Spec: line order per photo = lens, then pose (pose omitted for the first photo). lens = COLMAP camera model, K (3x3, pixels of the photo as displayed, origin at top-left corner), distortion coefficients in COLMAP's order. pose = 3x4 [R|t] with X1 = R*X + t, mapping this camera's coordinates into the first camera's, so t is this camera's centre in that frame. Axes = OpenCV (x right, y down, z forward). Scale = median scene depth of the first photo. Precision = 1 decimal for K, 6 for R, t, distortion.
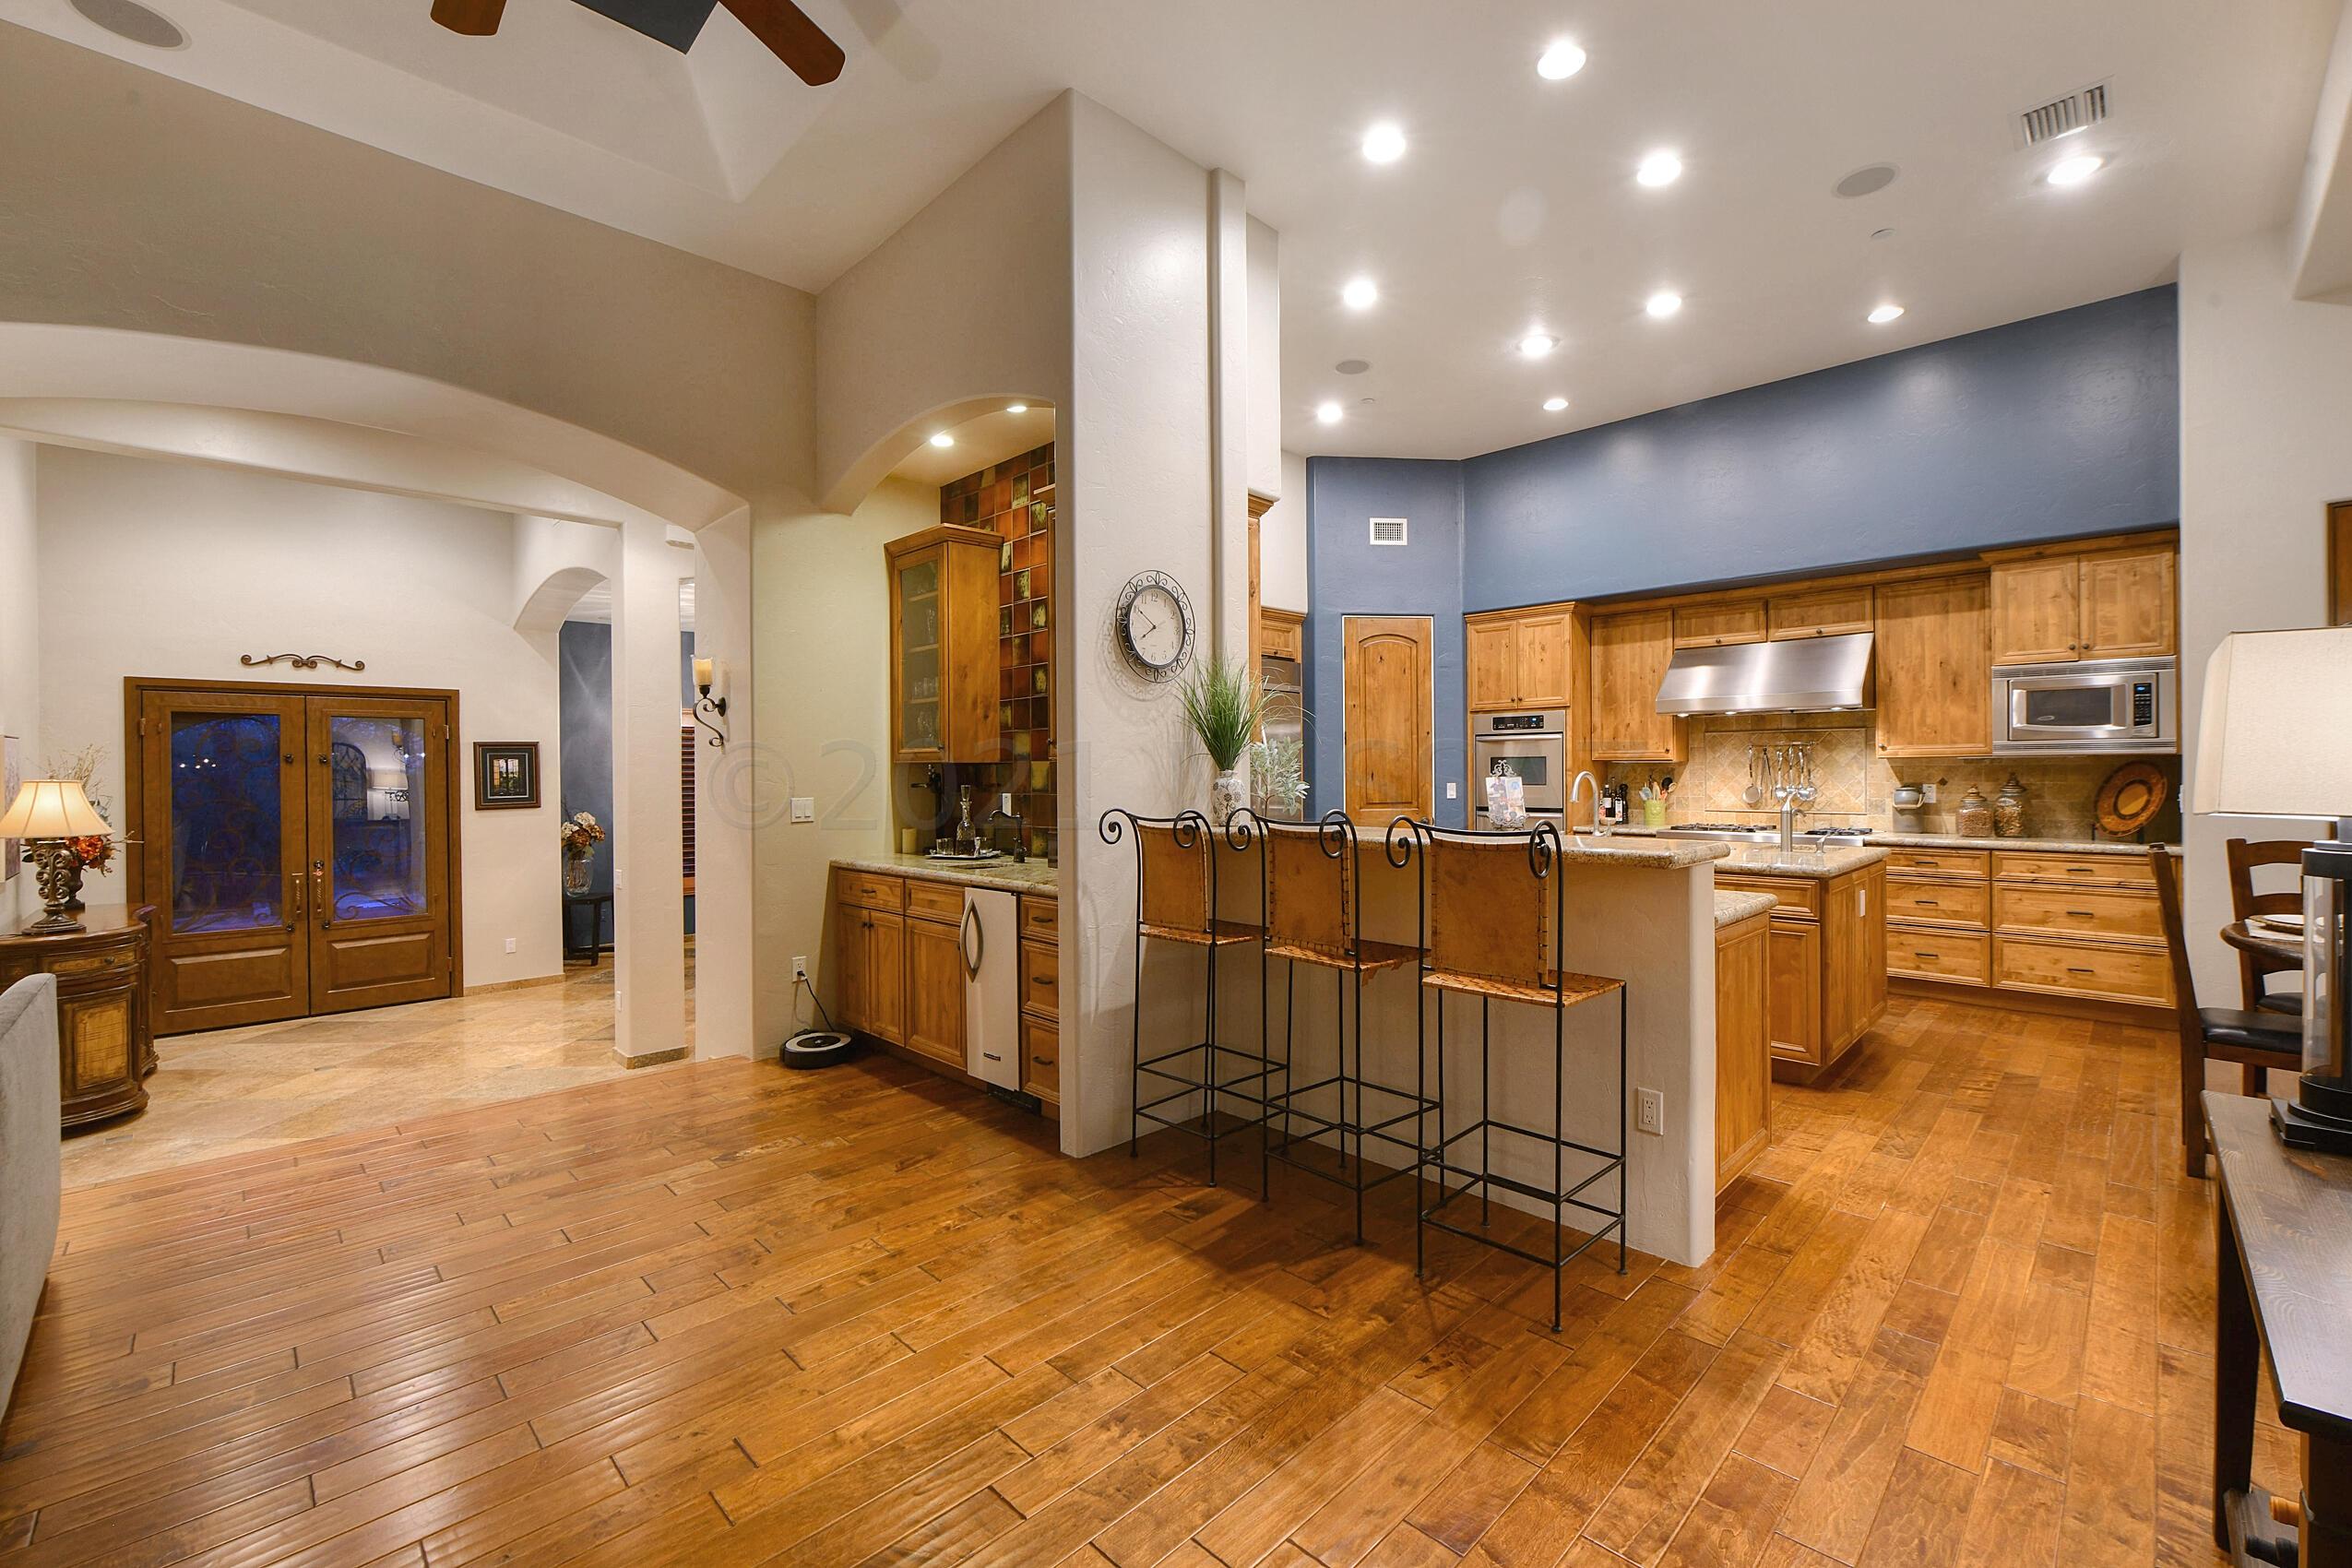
lens RADIAL K [[973.4, 0, 1208.8], [0, 973.4, 772.6], [0, 0, 1]] dist [0.002654, -0.000300]
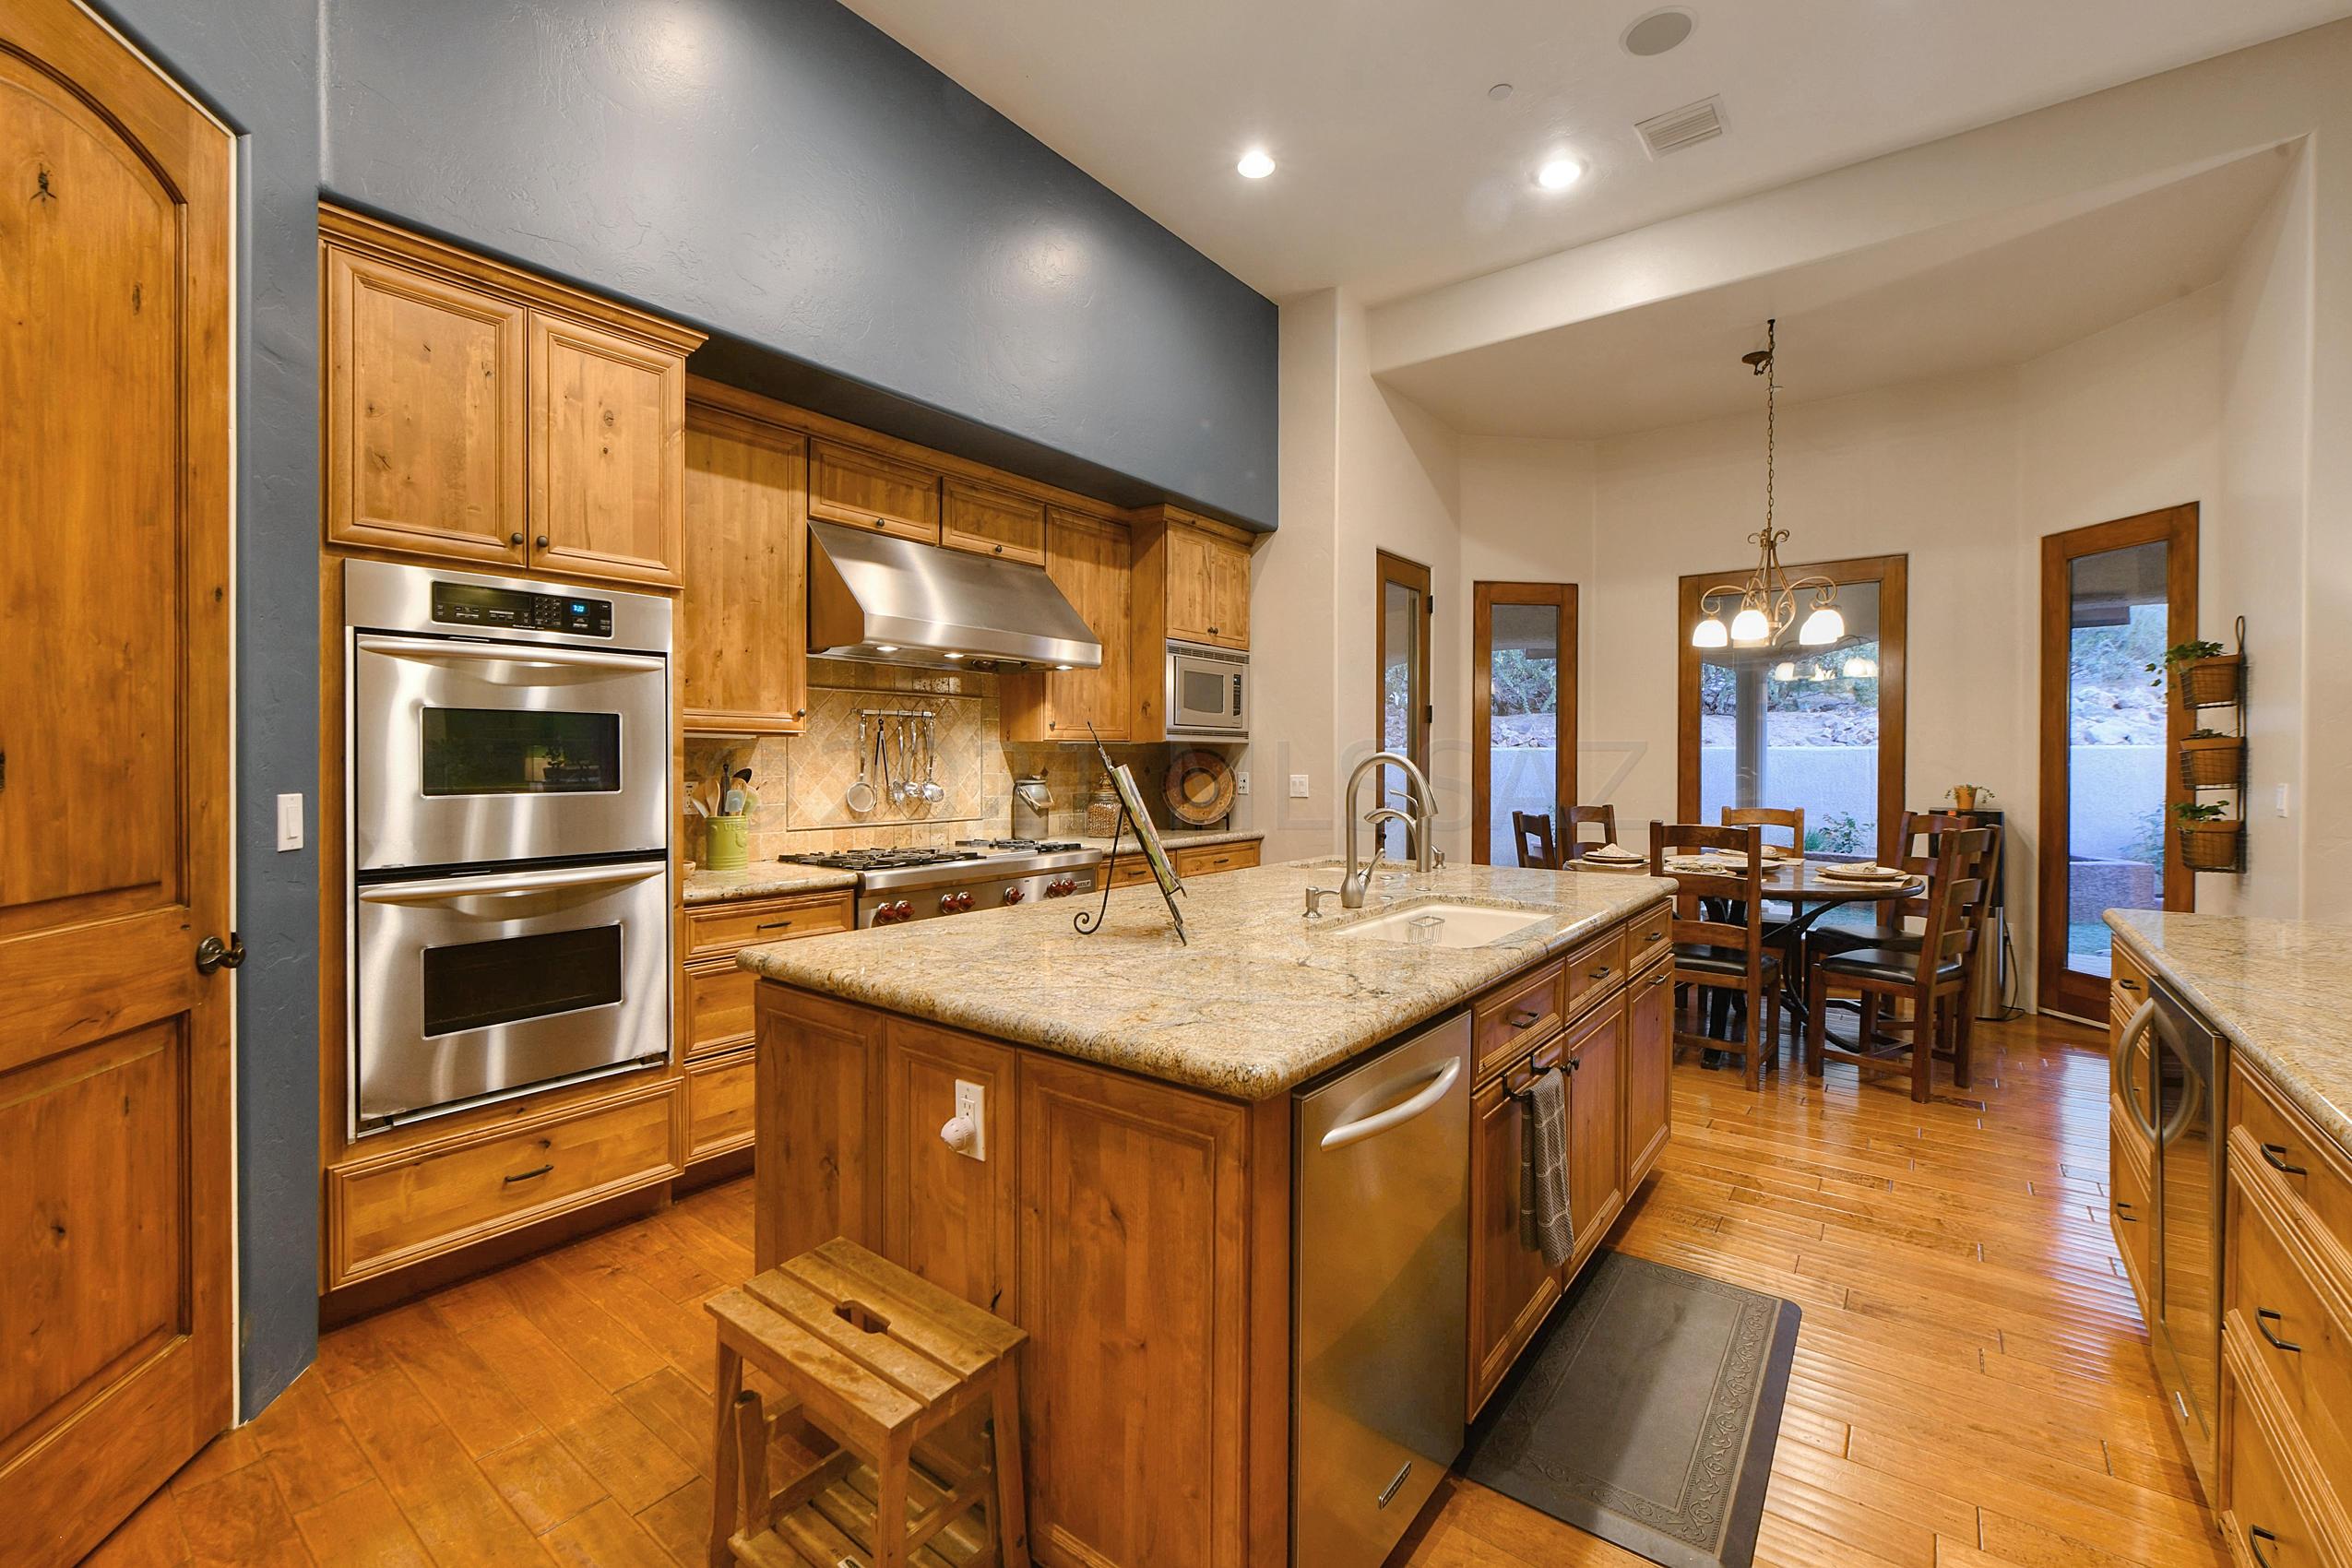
lens RADIAL K [[994.5, 0, 1176.0], [0, 994.5, 784.0], [0, 0, 1]] dist [-0.005821, 0.000237]
pose [[-0.125406, -0.017452, 0.991952, -0.065610], [-0.000811, 0.999847, 0.017489, 0.004333], [-0.992105, 0.001388, -0.125401, 0.902616]]
